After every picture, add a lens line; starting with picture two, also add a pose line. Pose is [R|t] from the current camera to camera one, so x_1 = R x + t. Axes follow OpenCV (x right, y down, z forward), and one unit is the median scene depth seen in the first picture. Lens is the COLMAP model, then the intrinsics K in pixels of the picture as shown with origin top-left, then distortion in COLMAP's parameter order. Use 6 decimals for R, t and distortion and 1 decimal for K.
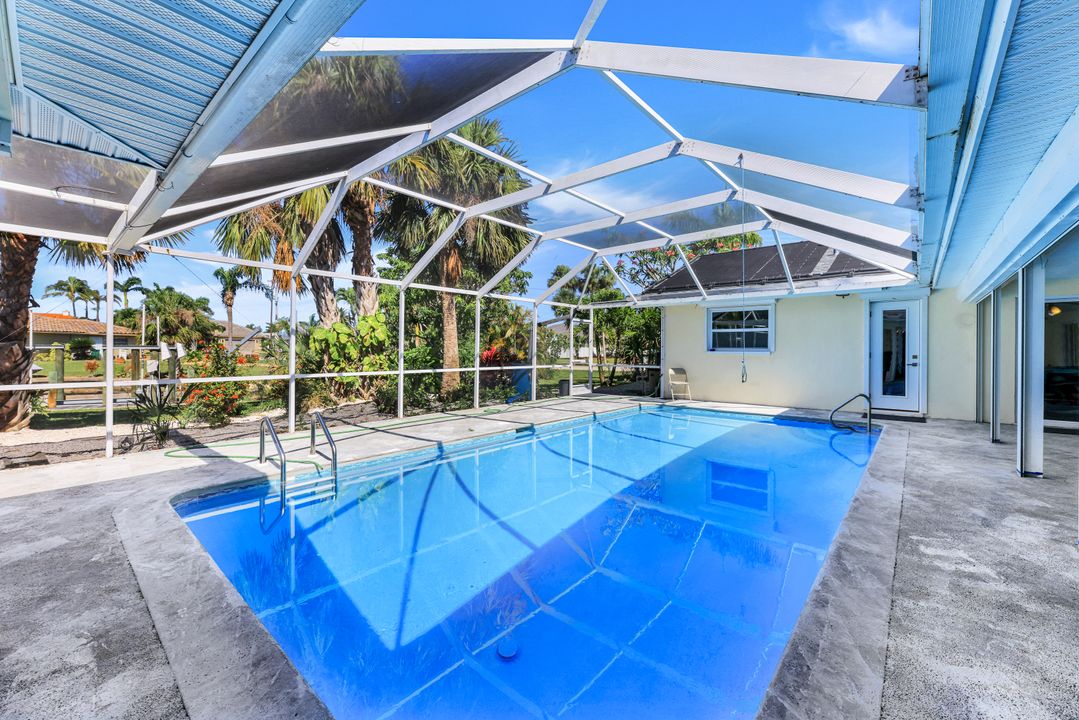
lens RADIAL K [[437.1, 0, 545.3], [0, 437.1, 353.3], [0, 0, 1]] dist [-0.000295, 0.000083]
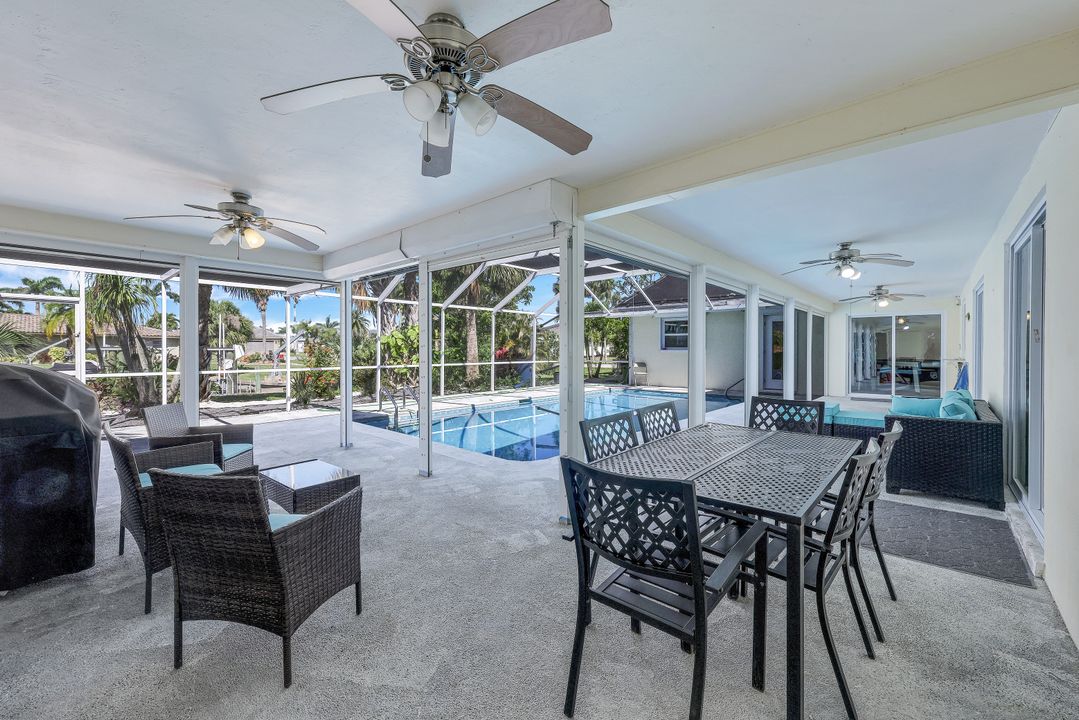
lens RADIAL K [[437.1, 0, 545.3], [0, 437.1, 353.3], [0, 0, 1]] dist [-0.000295, 0.000083]
pose [[0.999760, -0.003889, -0.021541, 0.042913], [0.003892, 0.999992, 0.000091, 0.004408], [0.021541, -0.000175, 0.999768, -0.396660]]
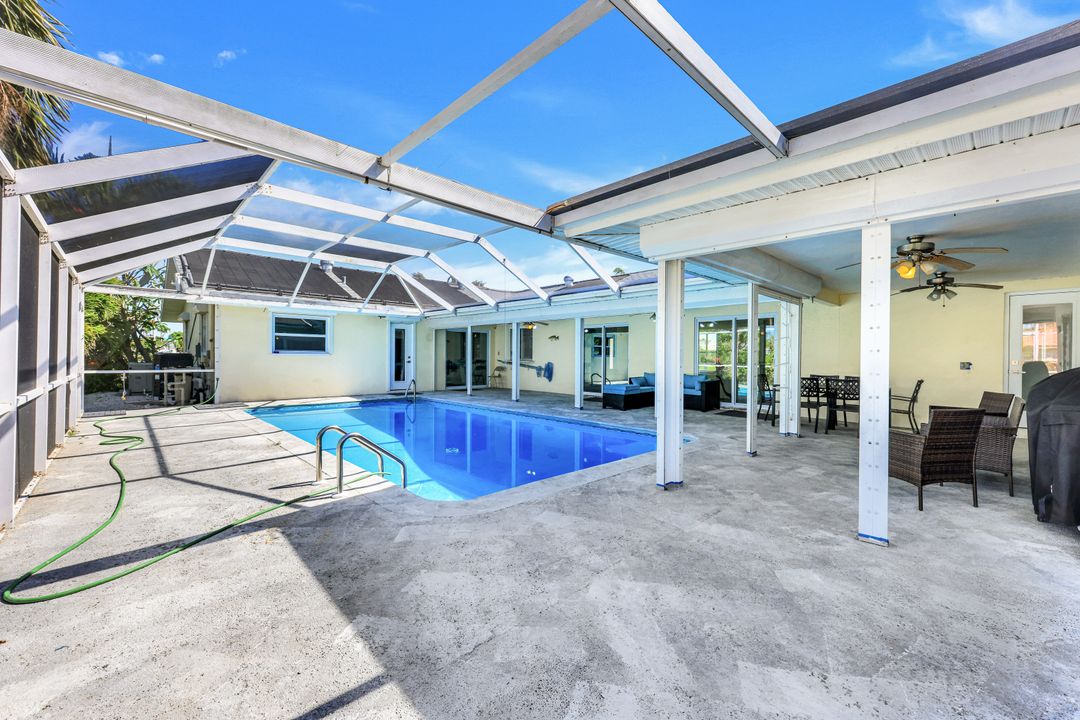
lens RADIAL K [[437.5, 0, 545.8], [0, 437.5, 353.3], [0, 0, 1]] dist [-0.000295, 0.000083]
pose [[0.082339, 0.003758, 0.996597, -0.666287], [0.003947, 0.999984, -0.004097, 0.002067], [-0.996597, 0.004271, 0.082322, 0.263303]]
